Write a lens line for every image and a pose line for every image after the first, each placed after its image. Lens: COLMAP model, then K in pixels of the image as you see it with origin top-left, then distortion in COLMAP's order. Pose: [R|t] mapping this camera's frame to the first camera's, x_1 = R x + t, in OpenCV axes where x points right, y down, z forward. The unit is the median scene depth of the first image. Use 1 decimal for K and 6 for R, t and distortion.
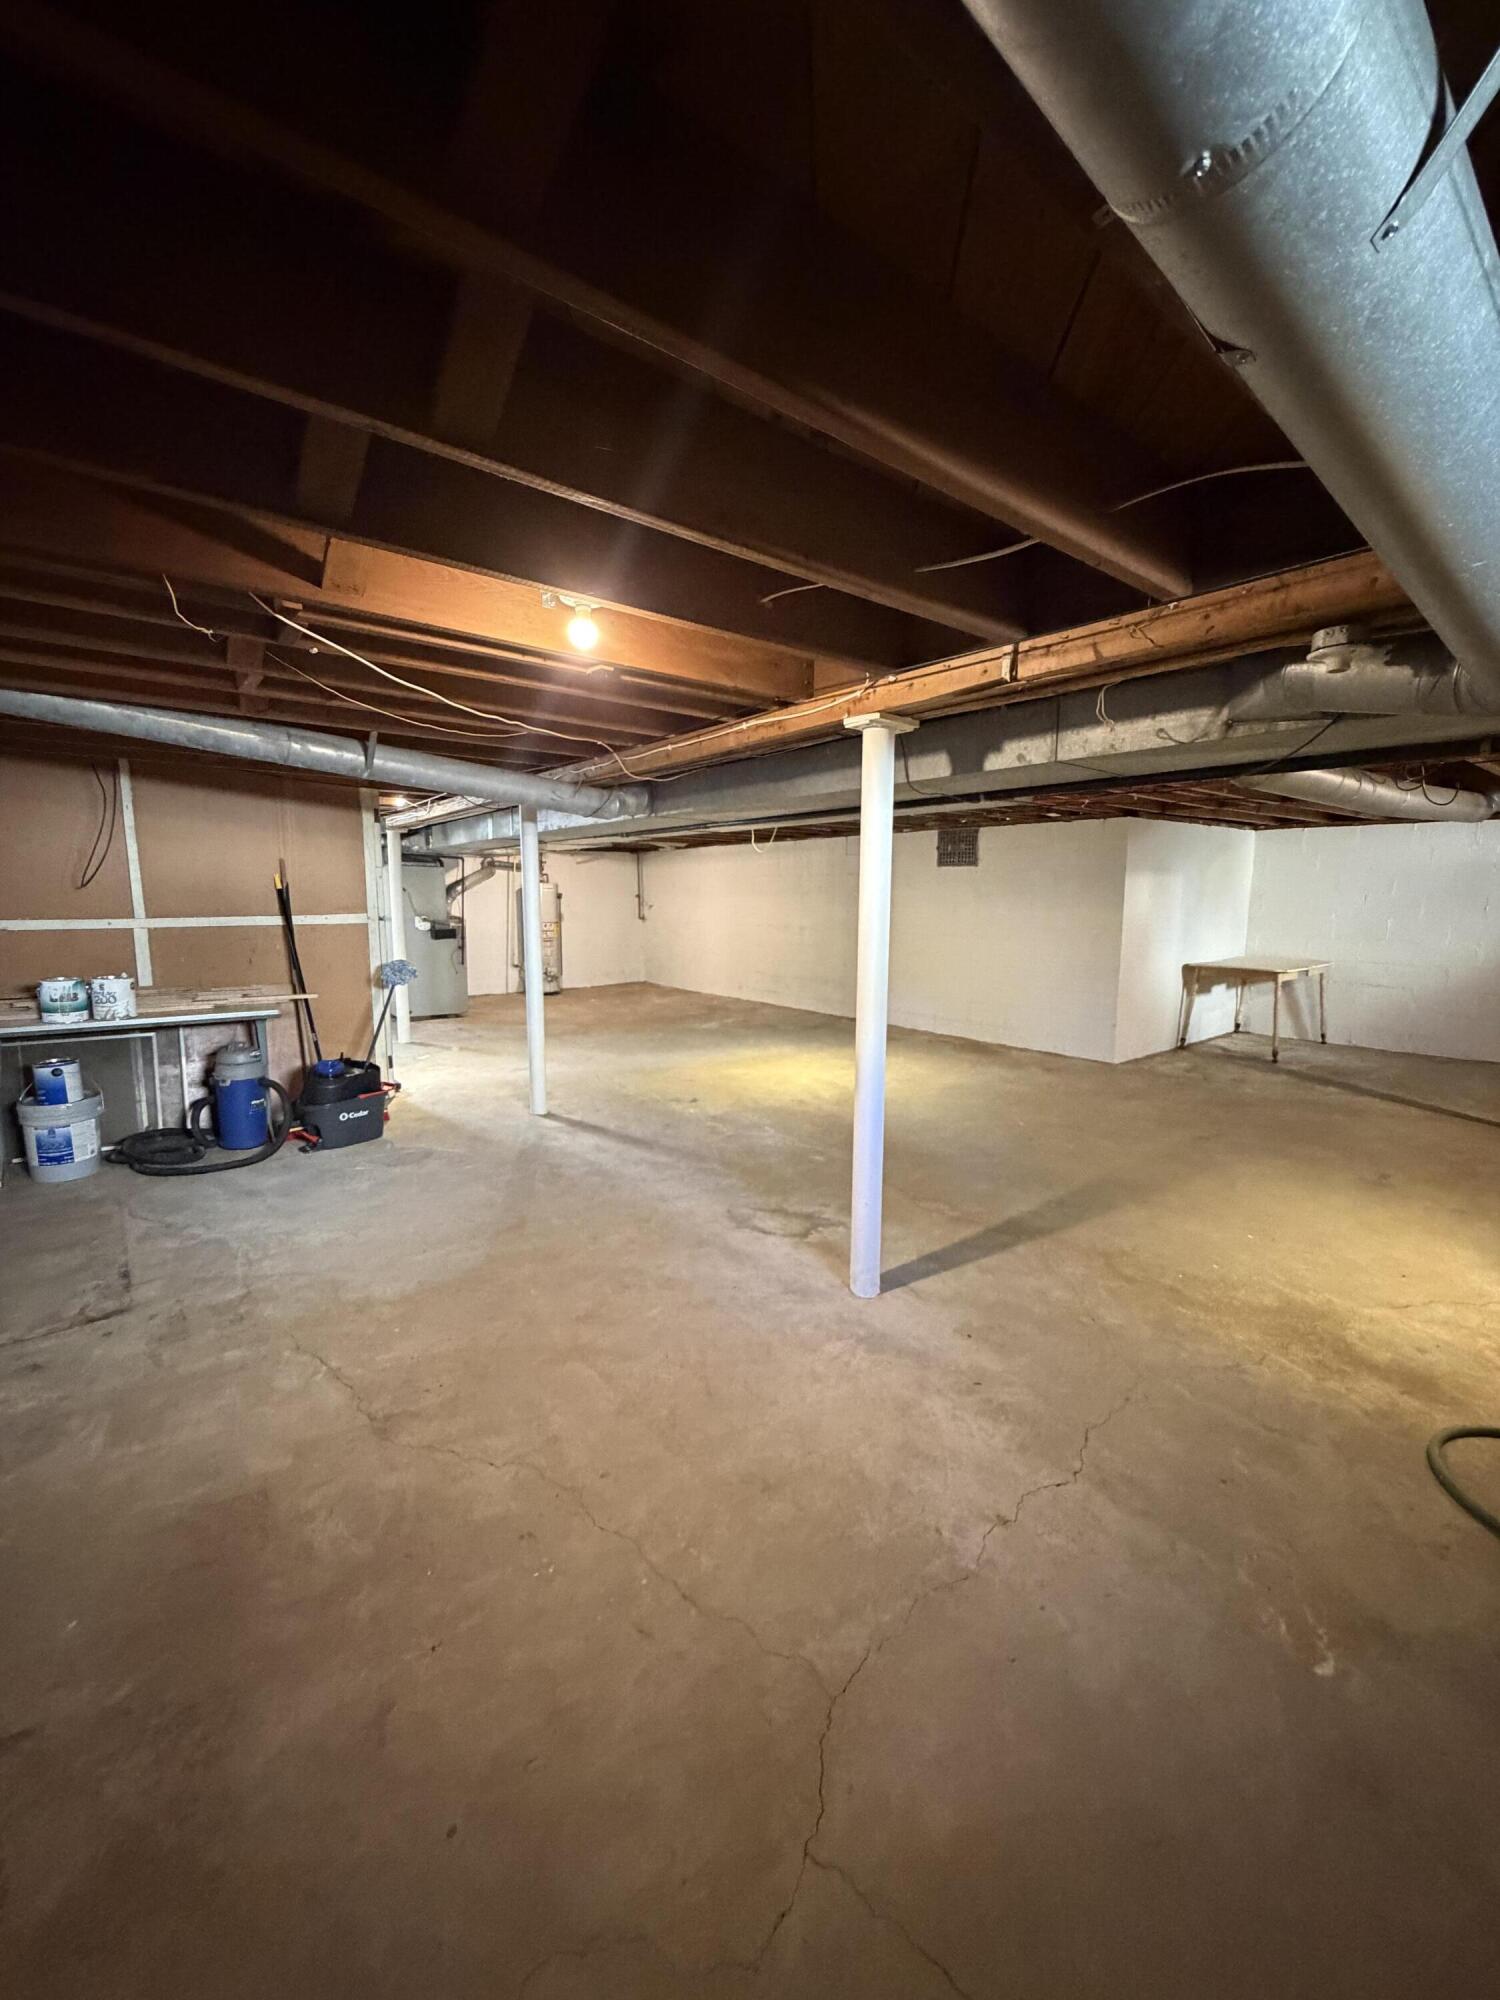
lens RADIAL K [[791.6, 0, 754.3], [0, 791.6, 997.6], [0, 0, 1]] dist [-0.002634, 0.000263]
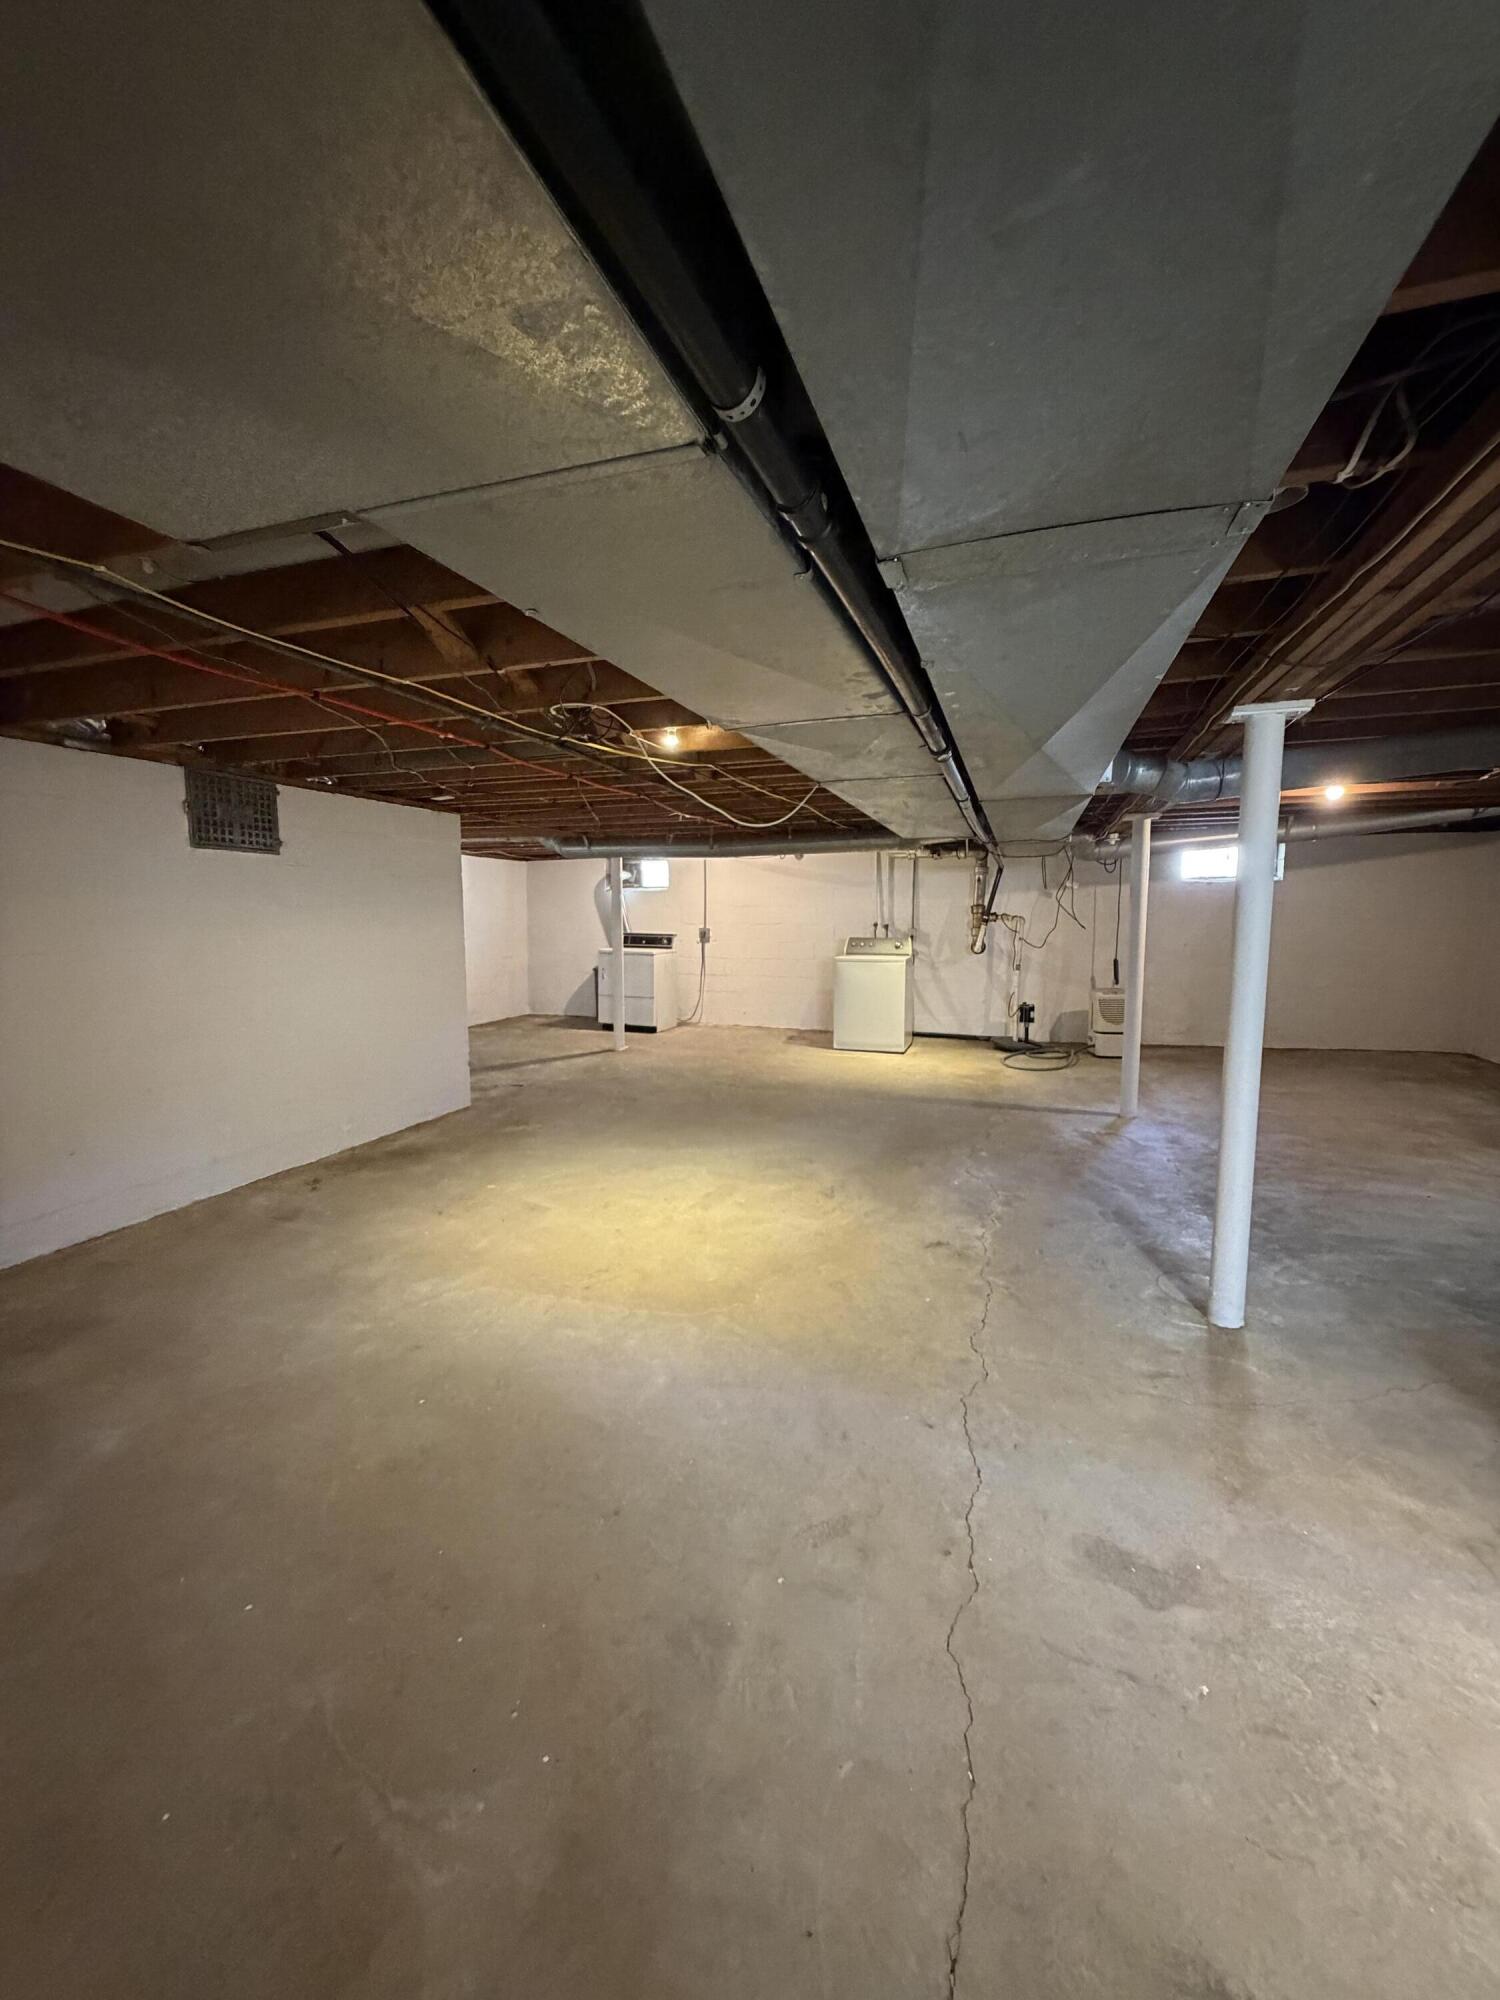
lens RADIAL K [[791.6, 0, 755.3], [0, 791.6, 999.3], [0, 0, 1]] dist [-0.002634, 0.000263]
pose [[-0.523971, -0.104651, 0.845282, -0.503915], [0.111672, 0.975415, 0.189985, -0.186771], [-0.844383, 0.193941, -0.499403, 1.406012]]
